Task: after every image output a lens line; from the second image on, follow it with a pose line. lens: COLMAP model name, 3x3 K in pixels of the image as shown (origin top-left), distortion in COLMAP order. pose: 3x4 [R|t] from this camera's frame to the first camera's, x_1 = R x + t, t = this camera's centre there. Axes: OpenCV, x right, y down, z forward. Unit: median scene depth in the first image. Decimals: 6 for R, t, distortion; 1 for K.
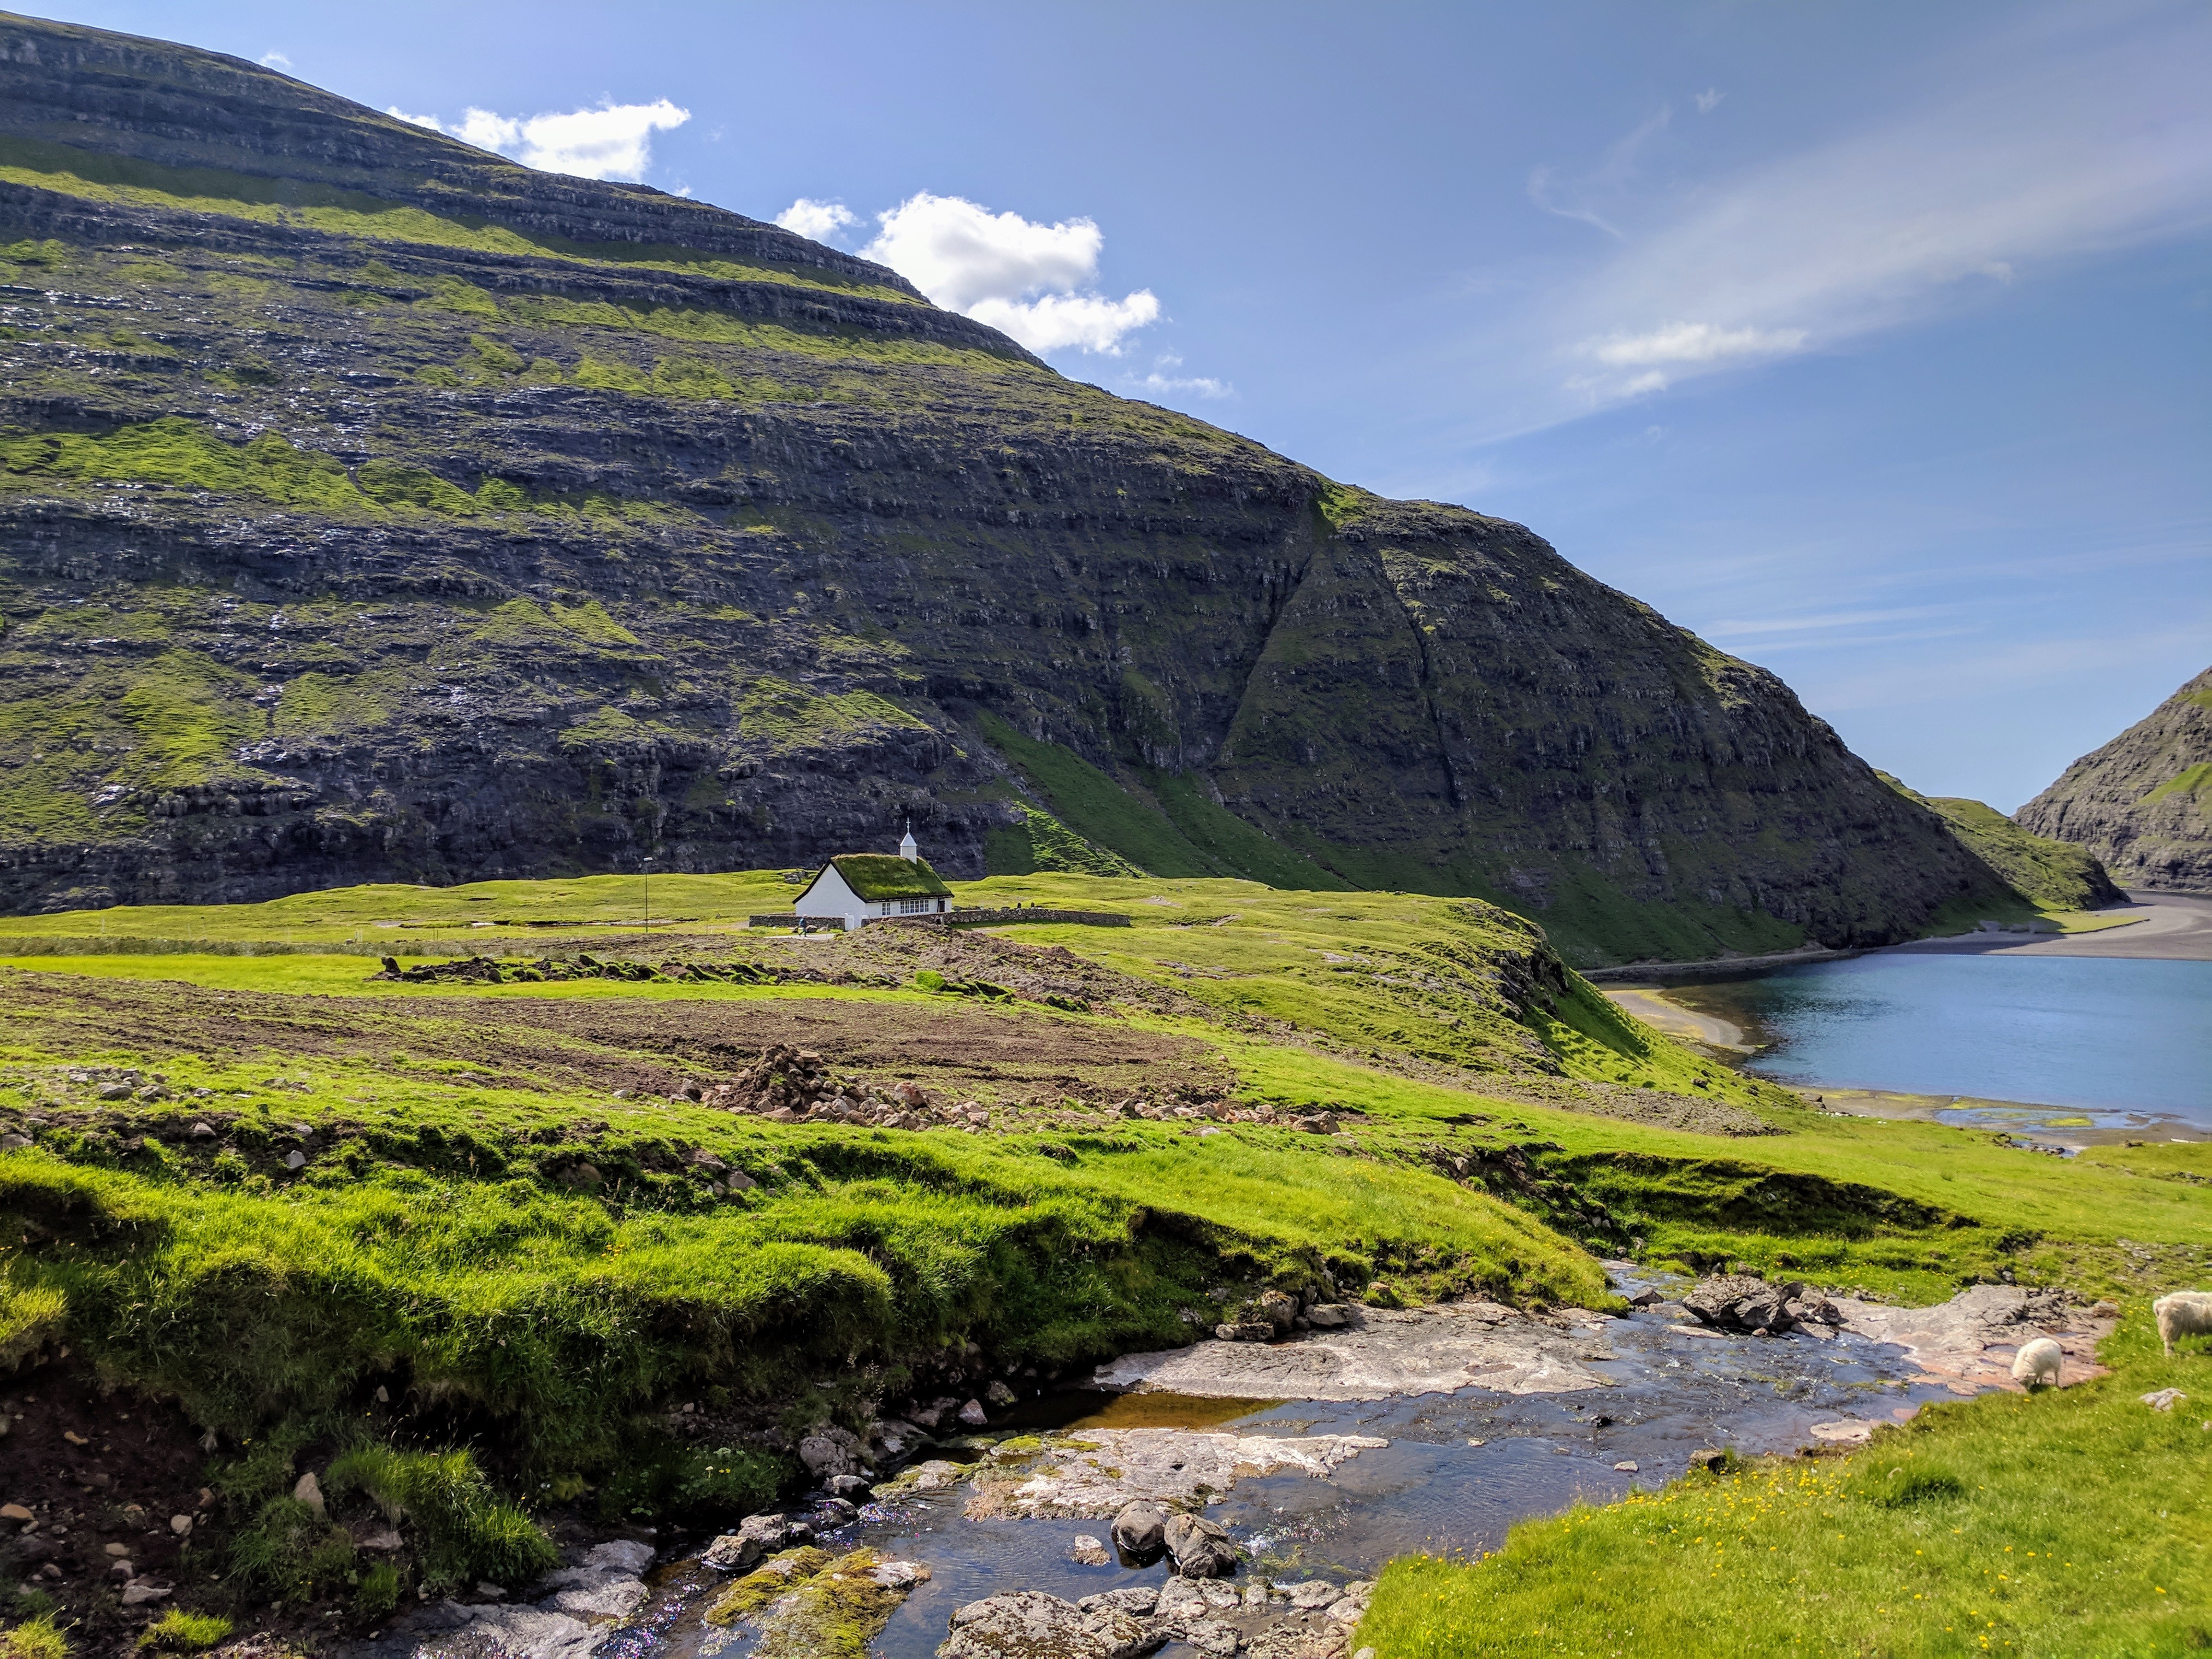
lens RADIAL K [[1614.5, 0, 1105.0], [0, 1614.5, 865.3], [0, 0, 1]] dist [0.037379, -0.022273]
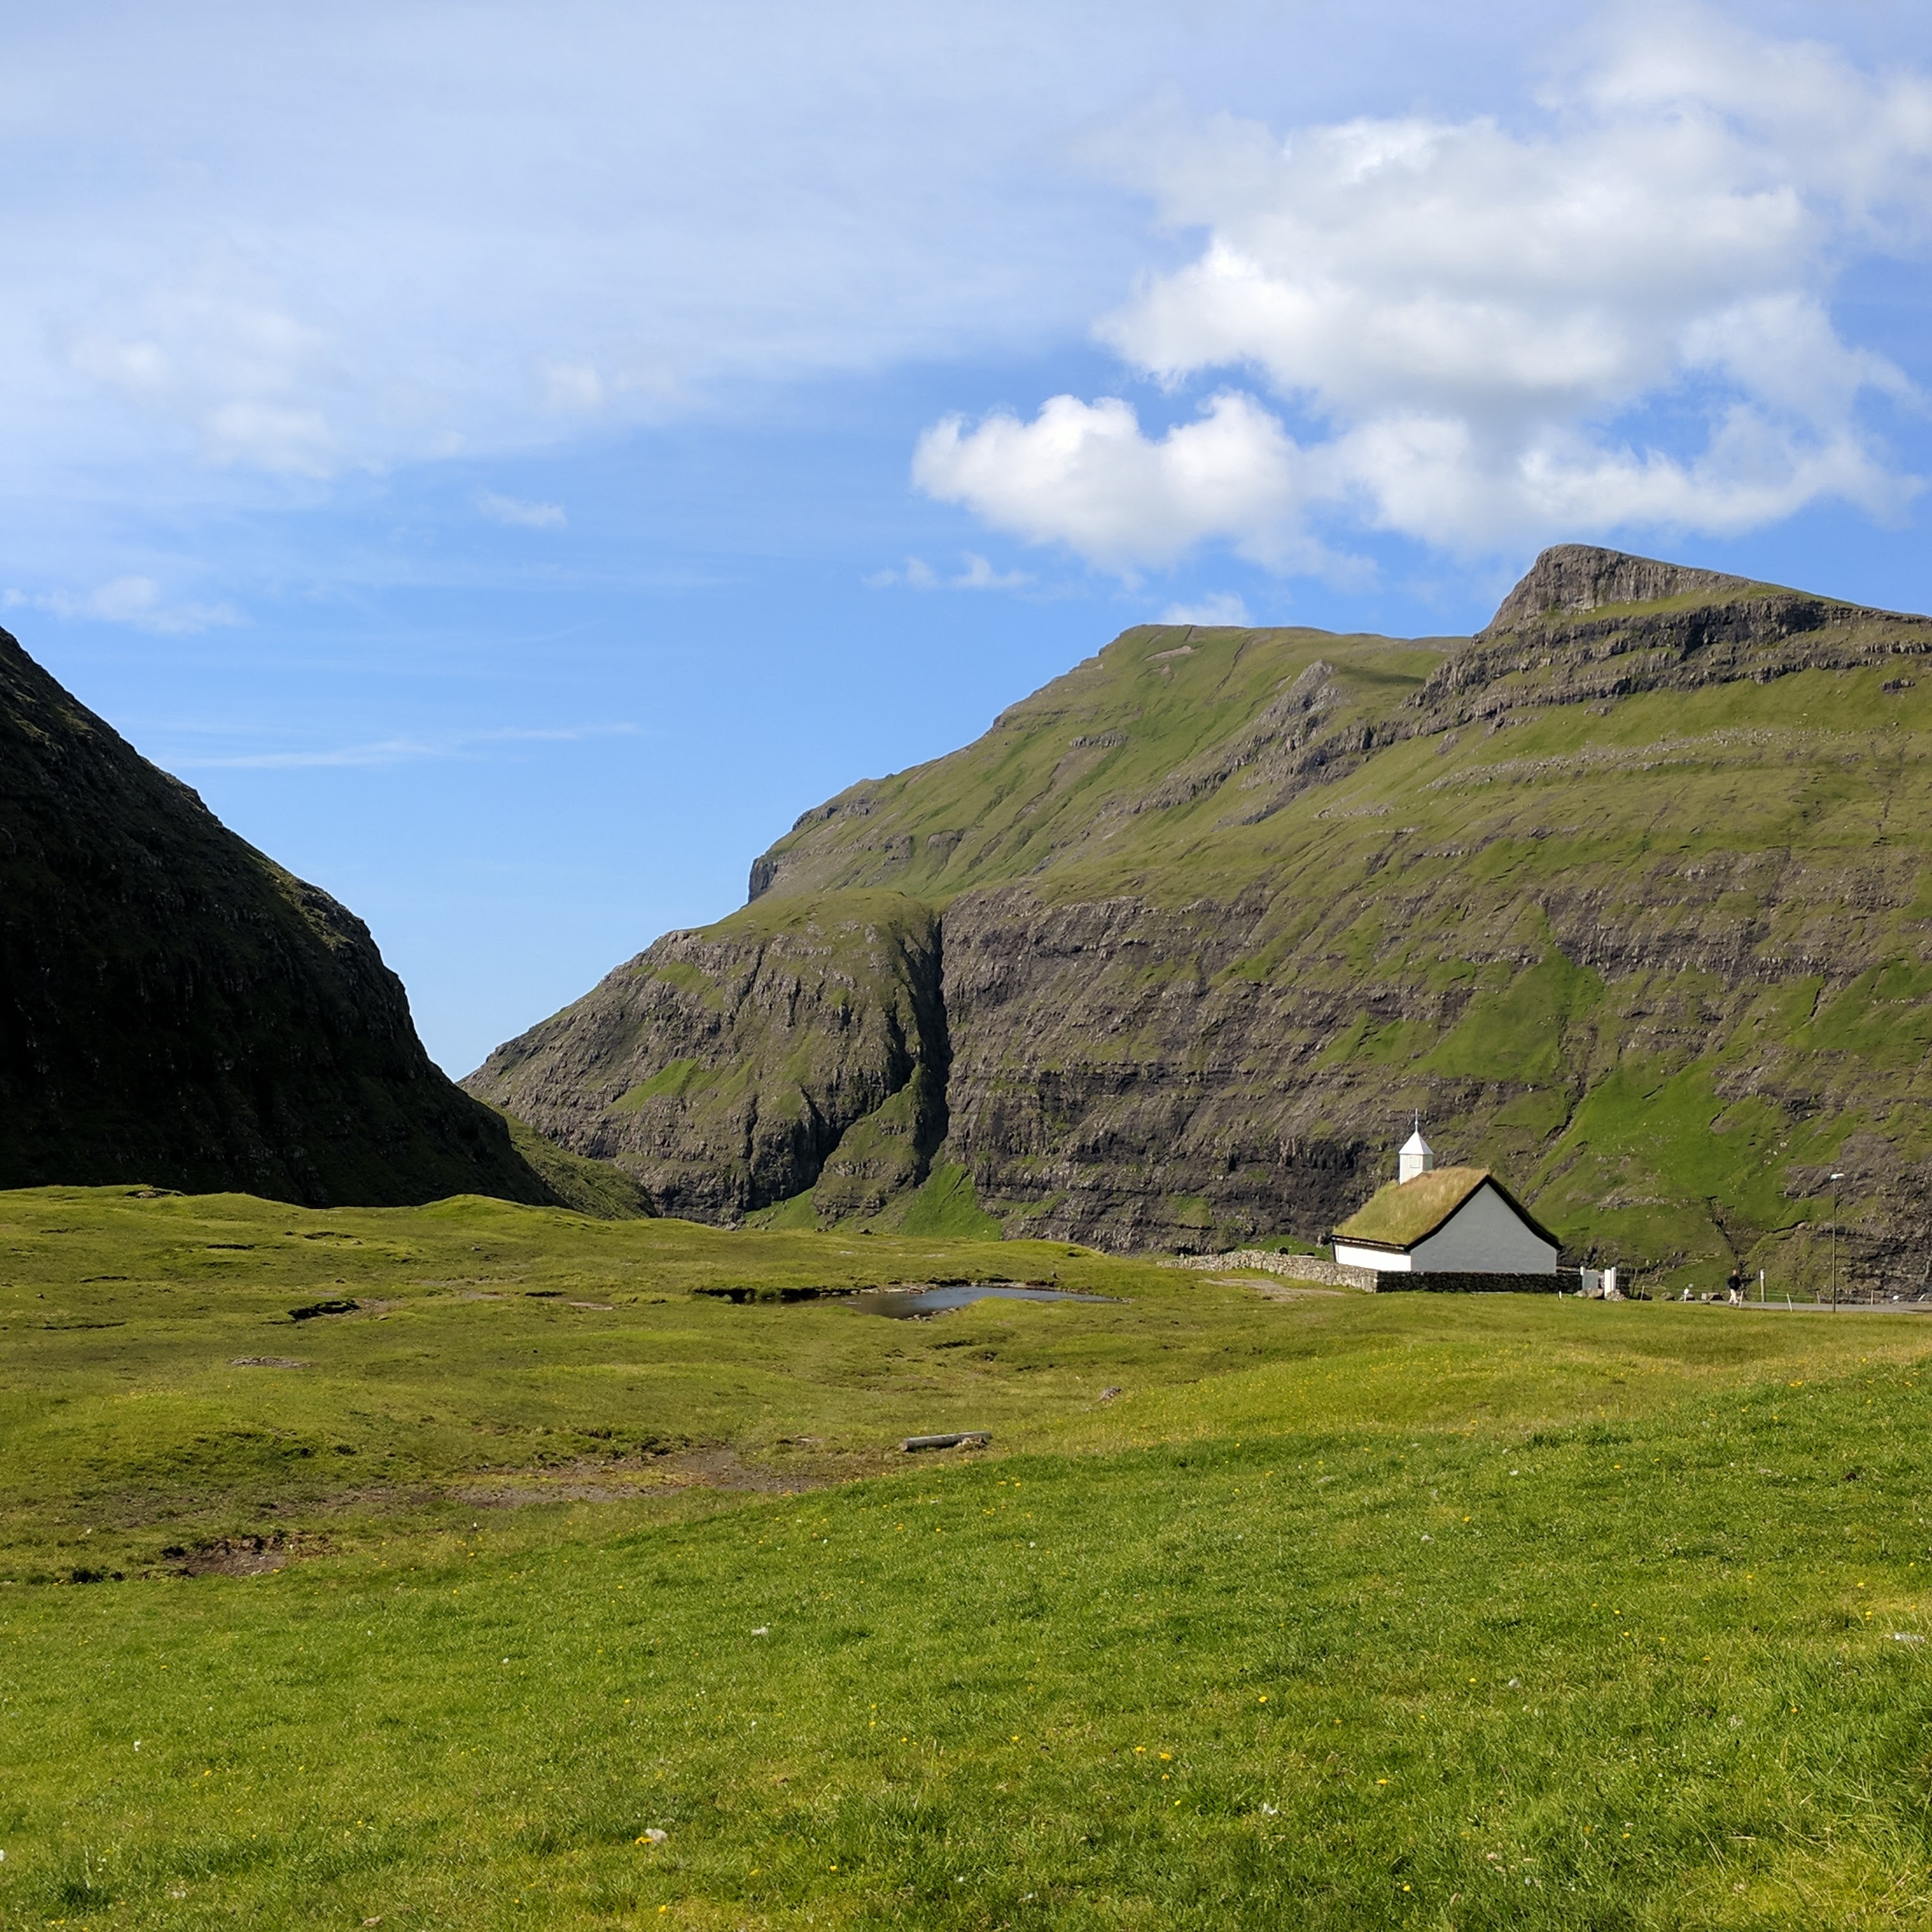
lens RADIAL K [[2614.8, 0, 950.8], [0, 2614.8, 982.8], [0, 0, 1]] dist [0.050823, 0.000000]
pose [[0.697129, 0.066882, 0.713819, -0.218994], [-0.011738, 0.996570, -0.081912, 0.001496], [-0.716850, 0.048725, 0.695523, 0.093985]]
